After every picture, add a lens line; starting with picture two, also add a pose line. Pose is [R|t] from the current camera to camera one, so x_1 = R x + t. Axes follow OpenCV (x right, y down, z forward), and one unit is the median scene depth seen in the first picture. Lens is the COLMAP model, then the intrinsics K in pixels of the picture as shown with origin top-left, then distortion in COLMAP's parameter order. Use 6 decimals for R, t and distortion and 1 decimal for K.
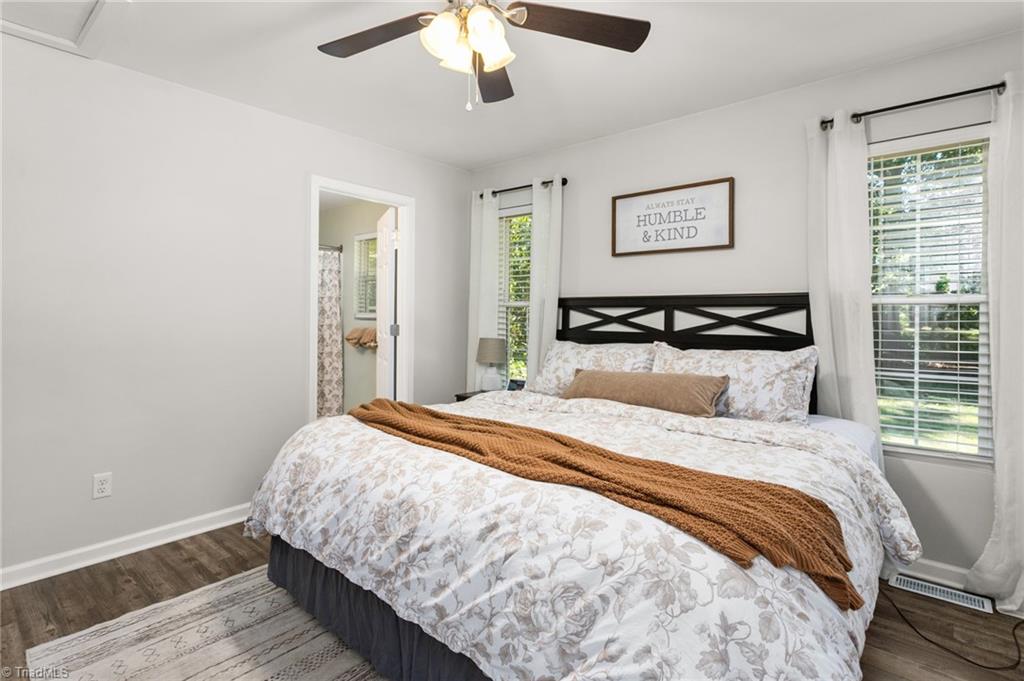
lens RADIAL K [[503.8, 0, 514.3], [0, 503.8, 314.2], [0, 0, 1]] dist [-0.005462, 0.000797]
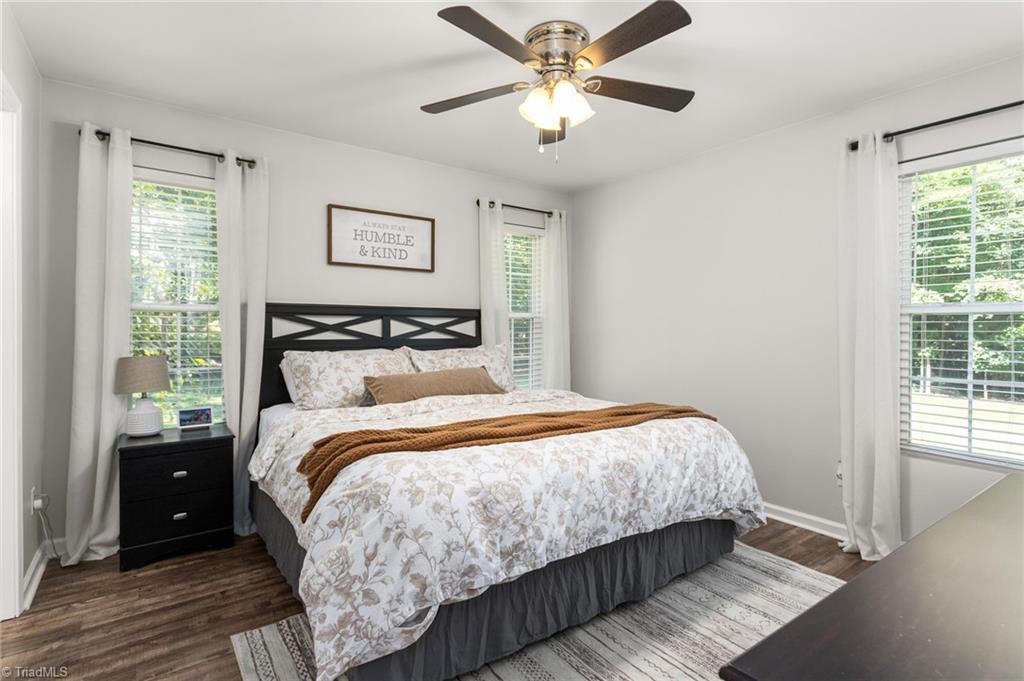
lens RADIAL K [[503.8, 0, 511.9], [0, 503.8, 333.4], [0, 0, 1]] dist [-0.005462, 0.000797]
pose [[0.233317, -0.017955, 0.972235, -0.799705], [-0.007373, 0.999768, 0.020233, -0.001207], [-0.972373, -0.011889, 0.233131, 0.486449]]
